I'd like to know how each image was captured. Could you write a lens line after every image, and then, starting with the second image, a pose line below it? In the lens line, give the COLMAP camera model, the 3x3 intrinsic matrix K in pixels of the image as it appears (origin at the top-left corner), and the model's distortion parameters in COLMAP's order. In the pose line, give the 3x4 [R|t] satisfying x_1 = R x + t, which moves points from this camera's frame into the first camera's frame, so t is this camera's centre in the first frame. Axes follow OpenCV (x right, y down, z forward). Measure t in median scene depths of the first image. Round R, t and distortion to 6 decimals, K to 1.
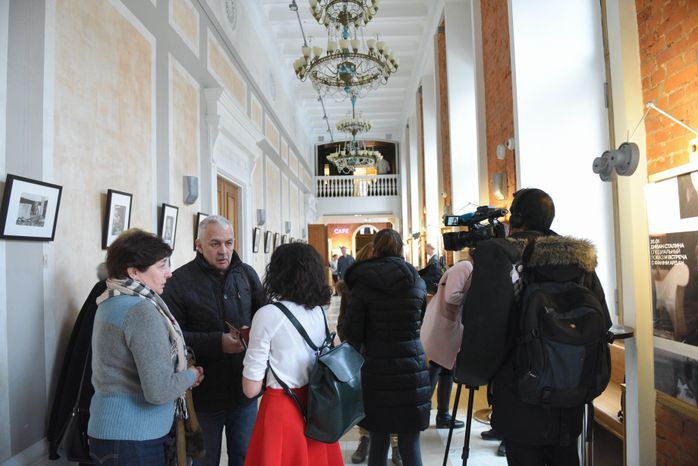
lens RADIAL K [[490.7, 0, 347.0], [0, 490.7, 232.4], [0, 0, 1]] dist [-0.009565, -0.010496]
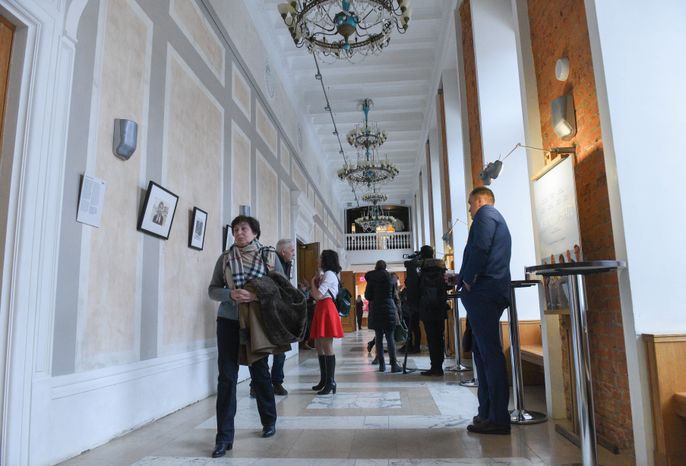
lens RADIAL K [[496.2, 0, 342.9], [0, 496.2, 232.4], [0, 0, 1]] dist [-0.002760, -0.000136]
pose [[0.998348, -0.013131, -0.055930, 0.013665], [0.006939, 0.993964, -0.109489, 0.198873], [0.057030, 0.108920, 0.992413, -2.473296]]
